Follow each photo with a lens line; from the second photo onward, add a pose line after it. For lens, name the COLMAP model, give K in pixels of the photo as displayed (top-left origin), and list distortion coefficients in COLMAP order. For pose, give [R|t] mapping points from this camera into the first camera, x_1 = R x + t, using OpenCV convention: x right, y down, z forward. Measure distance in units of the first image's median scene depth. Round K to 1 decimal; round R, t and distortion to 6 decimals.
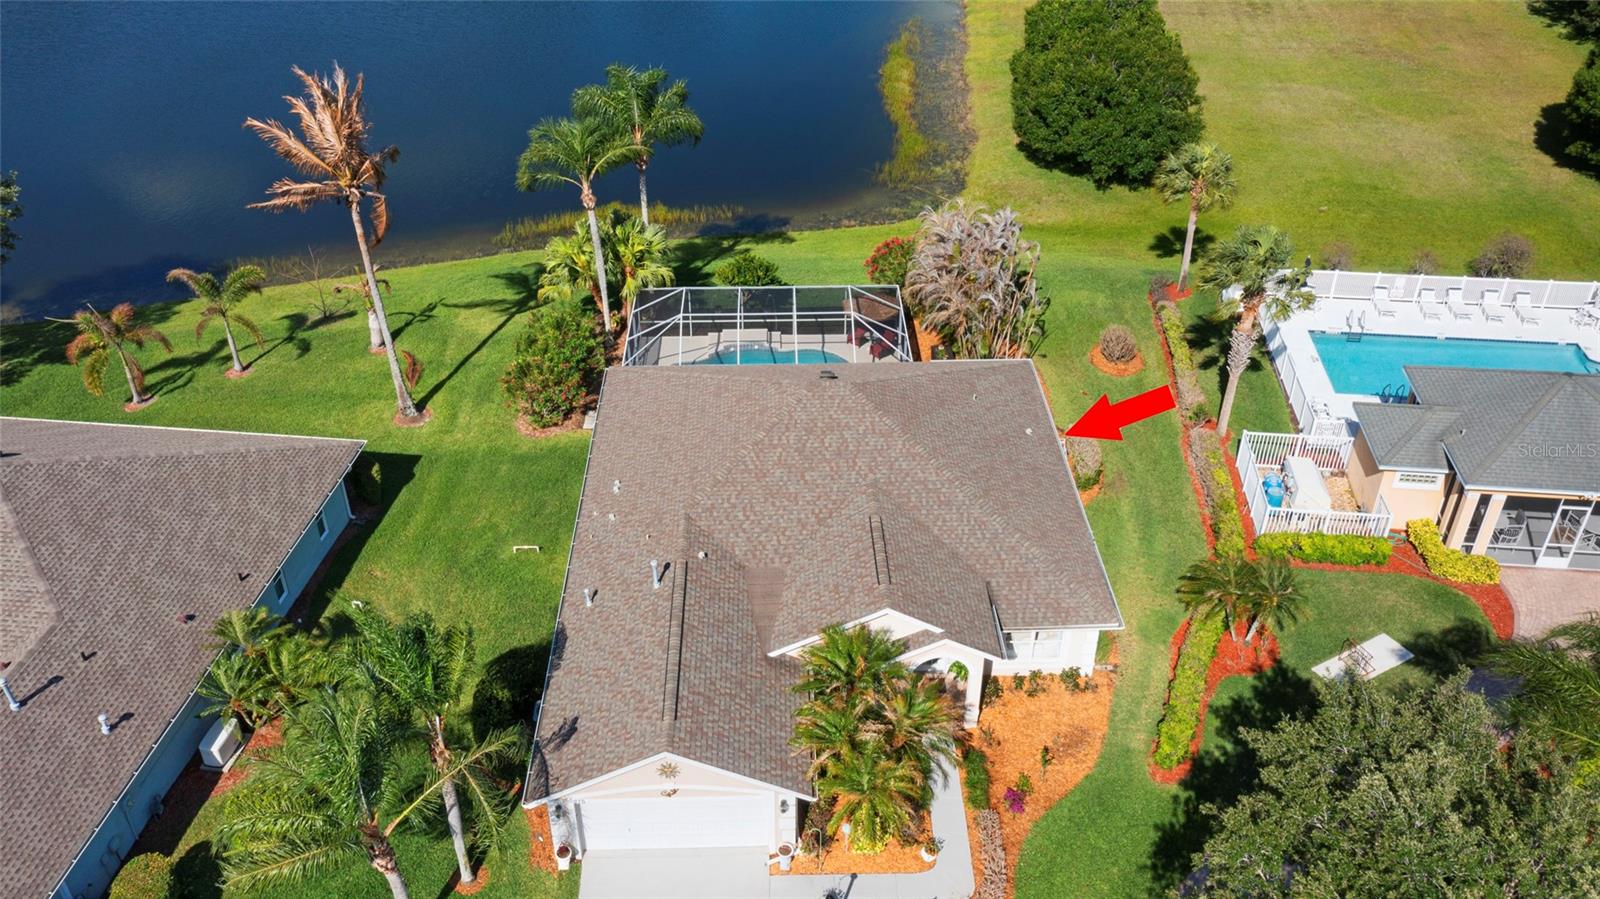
lens RADIAL K [[1297.2, 0, 800.0], [0, 1297.2, 449.5], [0, 0, 1]] dist [0.002438, -0.001929]
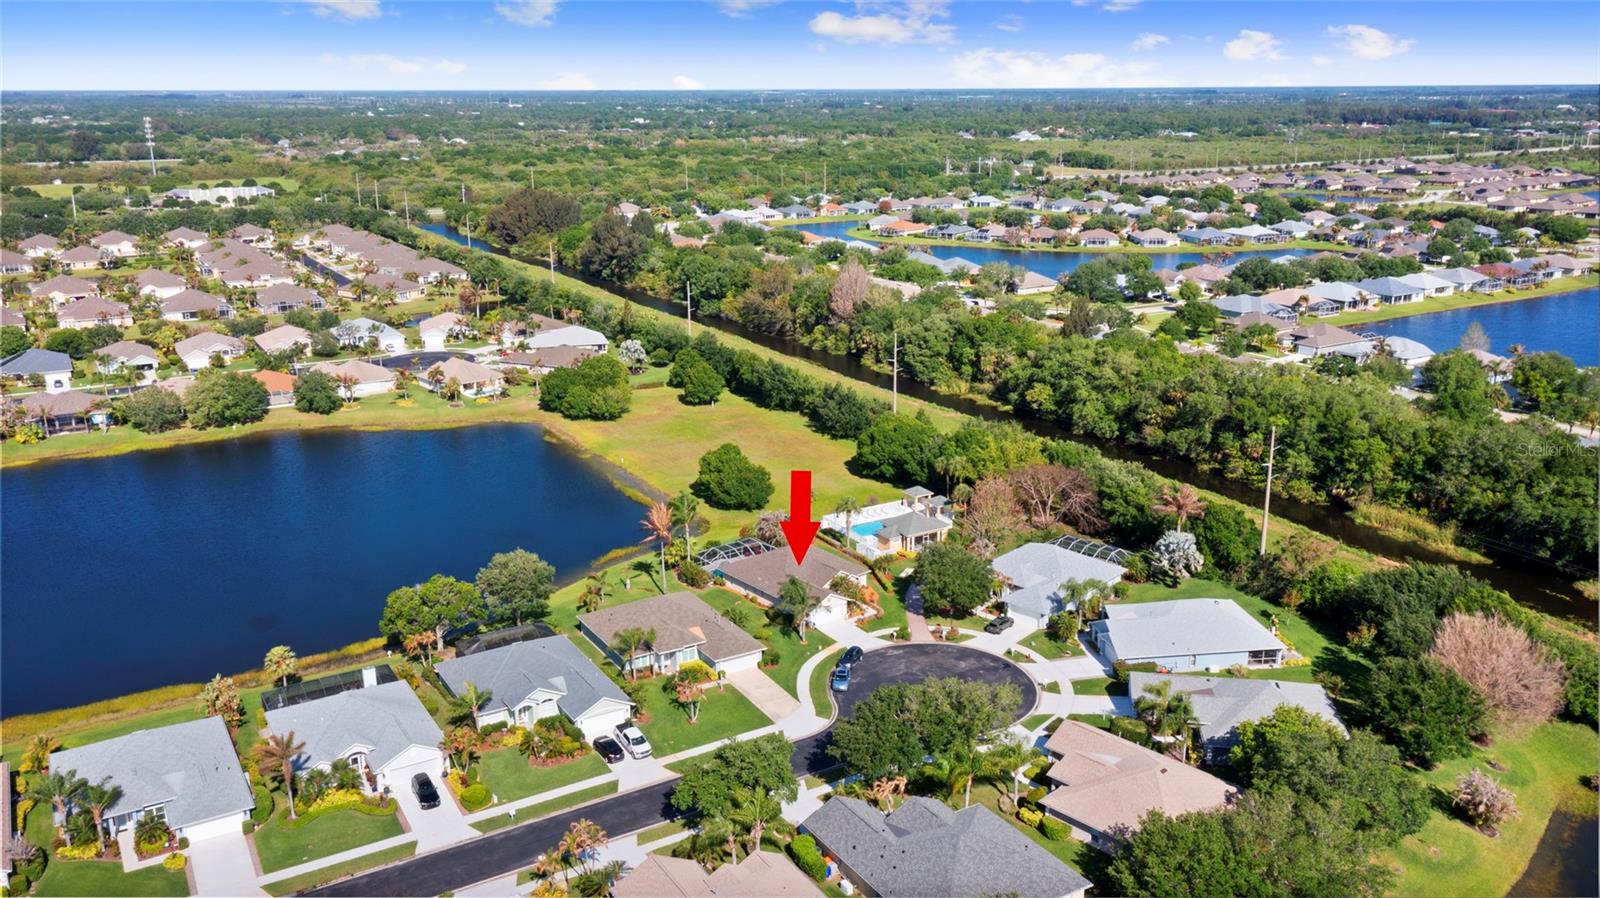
lens RADIAL K [[1297.2, 0, 800.0], [0, 1297.2, 449.0], [0, 0, 1]] dist [0.002438, -0.001929]
pose [[0.791995, -0.164837, 0.587854, -2.385151], [0.339327, 0.919294, -0.199389, 0.510735], [-0.507543, 0.357390, 0.784010, -2.469564]]
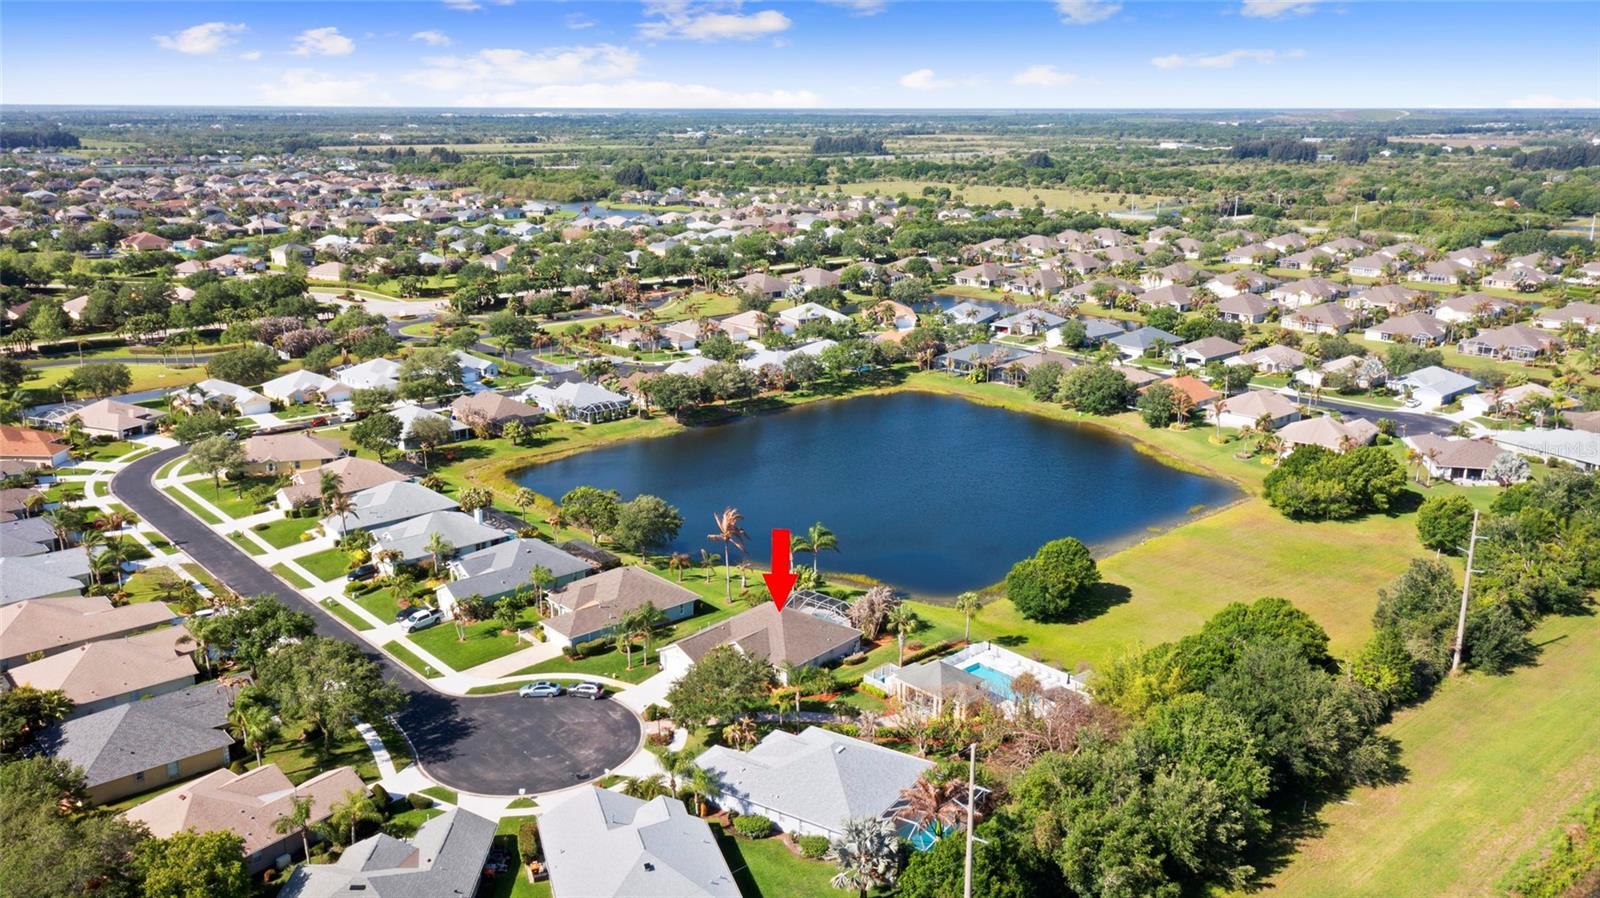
lens RADIAL K [[1297.2, 0, 800.0], [0, 1297.2, 449.0], [0, 0, 1]] dist [0.002438, -0.001929]
pose [[0.732925, 0.175476, -0.657289, 2.452018], [-0.379496, 0.907329, -0.180937, 0.193945], [0.564627, 0.382051, 0.731596, -1.934077]]
